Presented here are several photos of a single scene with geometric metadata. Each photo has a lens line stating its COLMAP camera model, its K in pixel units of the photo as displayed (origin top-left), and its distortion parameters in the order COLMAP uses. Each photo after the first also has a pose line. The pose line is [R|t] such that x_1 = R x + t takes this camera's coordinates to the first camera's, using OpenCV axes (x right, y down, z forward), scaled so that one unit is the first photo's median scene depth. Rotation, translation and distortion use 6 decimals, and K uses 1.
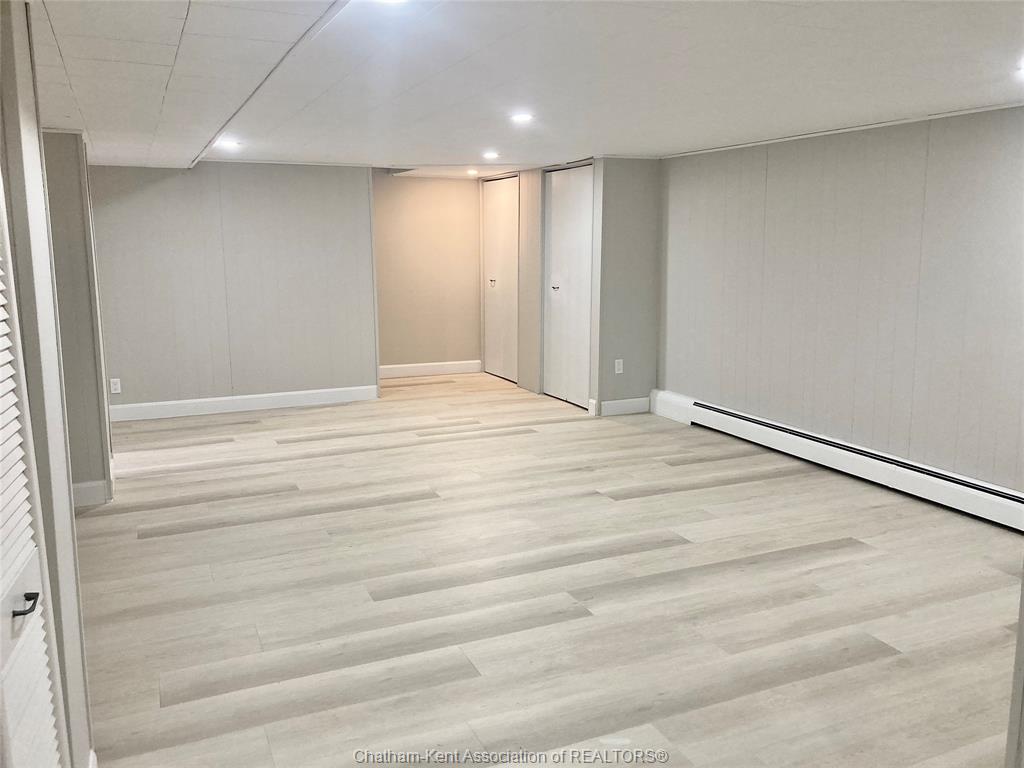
lens RADIAL K [[840.1, 0, 510.6], [0, 840.1, 378.8], [0, 0, 1]] dist [0.040069, -0.050000]
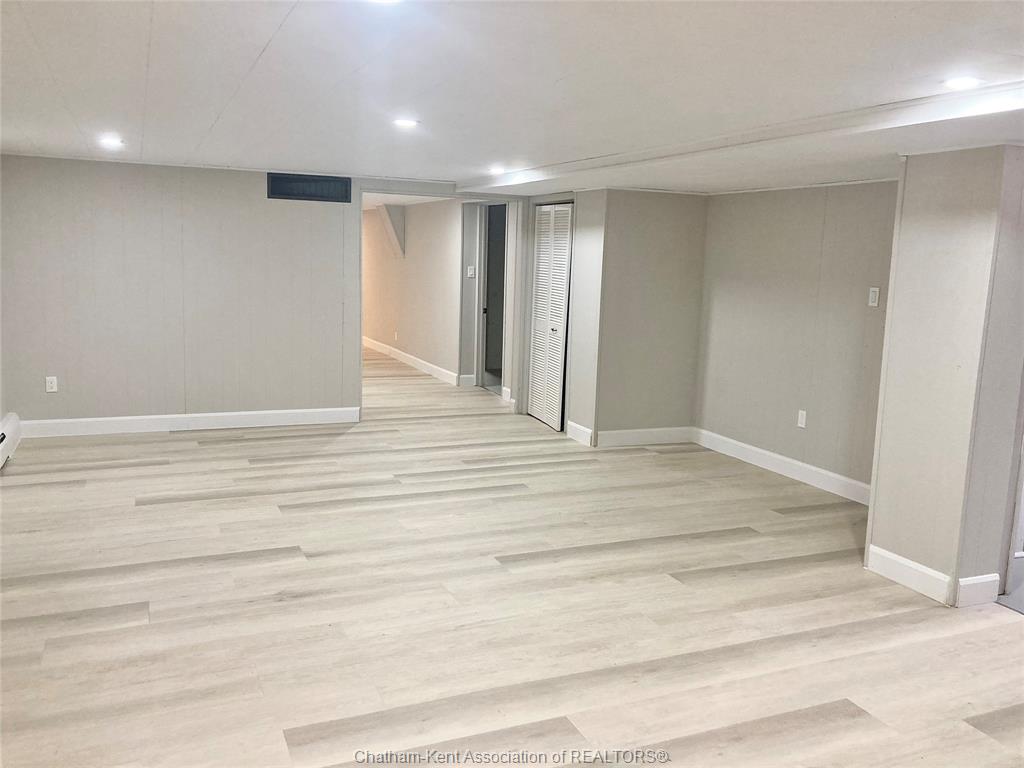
lens RADIAL K [[840.1, 0, 511.4], [0, 840.1, 384.3], [0, 0, 1]] dist [0.040069, -0.050000]
pose [[-0.999600, -0.028257, 0.001468, -0.098061], [-0.026338, 0.948160, 0.316700, -0.309162], [-0.010341, 0.316534, -0.948525, 1.783491]]
